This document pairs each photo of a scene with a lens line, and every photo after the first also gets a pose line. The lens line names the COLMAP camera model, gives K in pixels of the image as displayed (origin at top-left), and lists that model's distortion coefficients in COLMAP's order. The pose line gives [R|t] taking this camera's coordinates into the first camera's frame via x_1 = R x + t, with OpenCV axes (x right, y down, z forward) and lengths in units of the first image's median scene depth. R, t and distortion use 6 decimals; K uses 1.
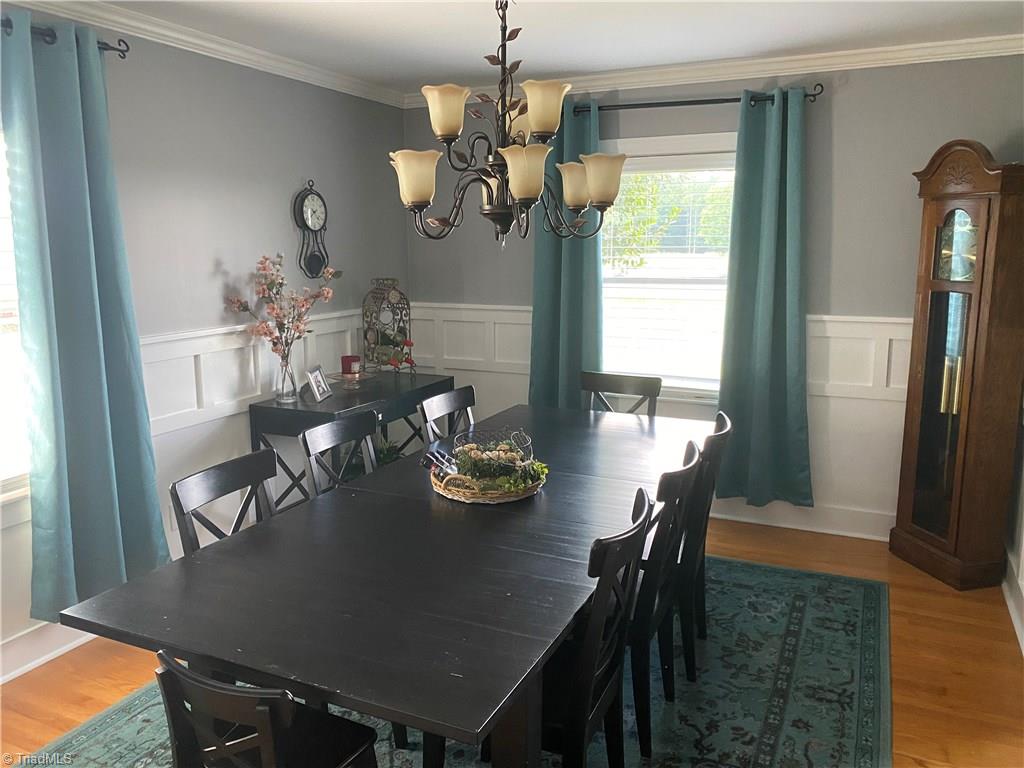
lens RADIAL K [[789.3, 0, 512.0], [0, 789.3, 384.0], [0, 0, 1]] dist [-0.000427, -0.000431]
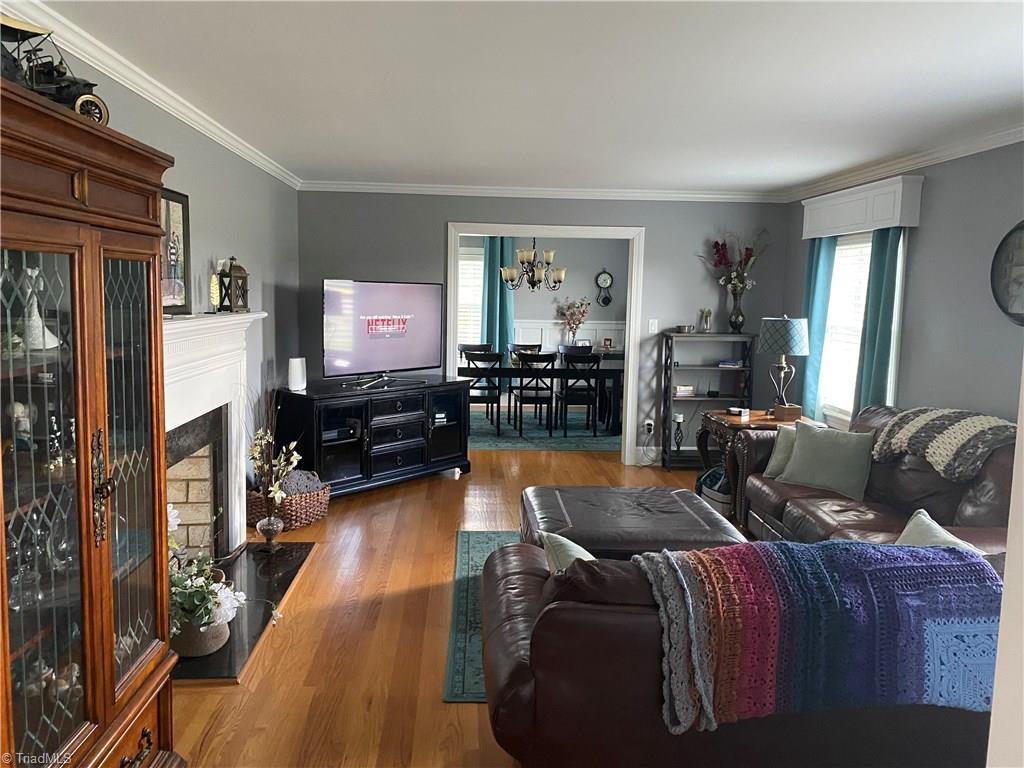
lens RADIAL K [[789.3, 0, 512.0], [0, 789.3, 384.0], [0, 0, 1]] dist [-0.000427, -0.000431]
pose [[0.361451, 0.108447, -0.926063, 2.246602], [-0.168518, 0.984454, 0.049511, 0.040380], [0.917036, 0.138162, 0.374108, -0.202697]]
